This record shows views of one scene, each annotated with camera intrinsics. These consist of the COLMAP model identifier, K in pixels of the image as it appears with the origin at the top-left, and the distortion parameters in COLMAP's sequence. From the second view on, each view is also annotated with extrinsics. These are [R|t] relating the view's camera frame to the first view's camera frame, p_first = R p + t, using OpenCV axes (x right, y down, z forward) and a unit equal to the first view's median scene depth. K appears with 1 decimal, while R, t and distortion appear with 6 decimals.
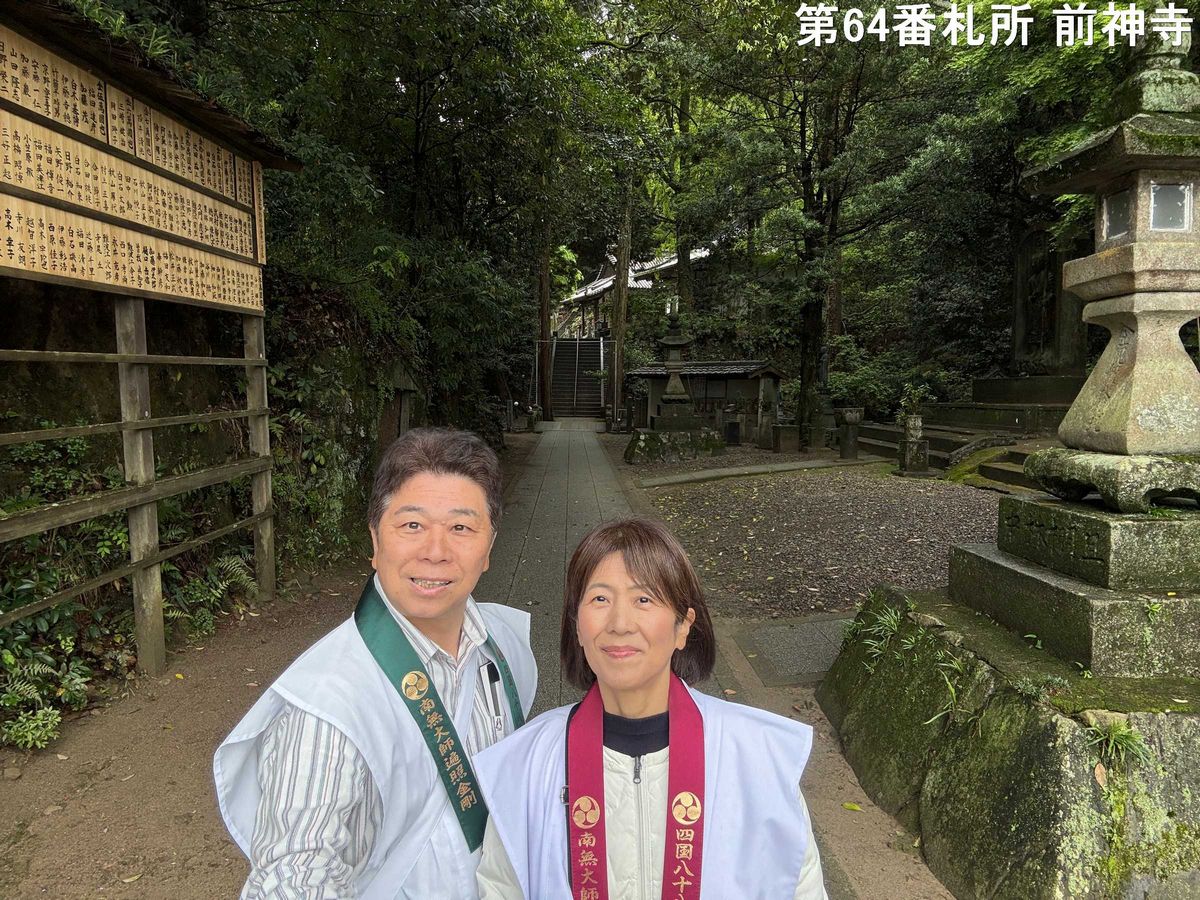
lens RADIAL K [[845.7, 0, 600.0], [0, 845.7, 450.0], [0, 0, 1]] dist [0.067650, -0.084685]
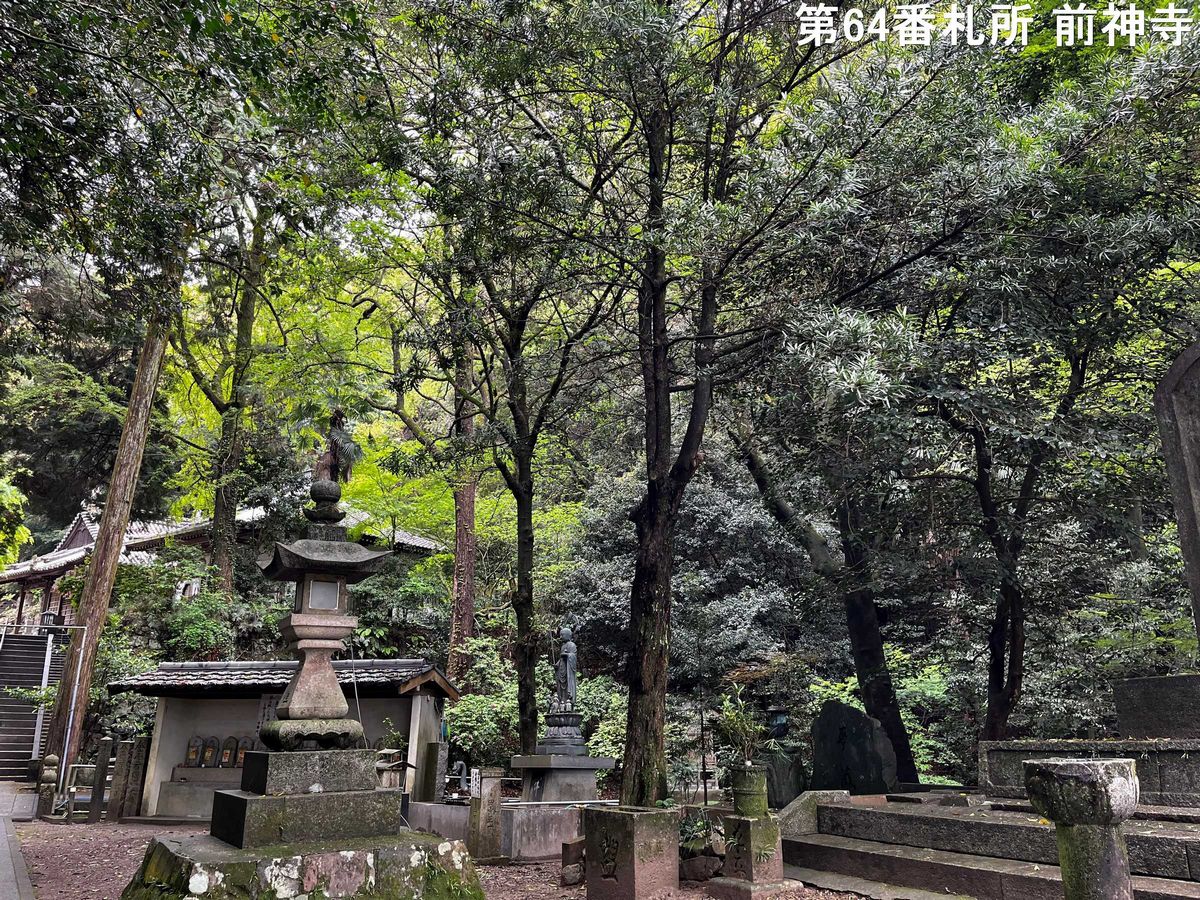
lens RADIAL K [[891.3, 0, 595.8], [0, 891.3, 467.3], [0, 0, 1]] dist [0.066705, -0.085635]
pose [[0.857072, 0.143046, 0.494941, -0.001288], [0.039271, 0.939747, -0.339607, -0.017698], [-0.513698, 0.310504, 0.799813, 0.320321]]
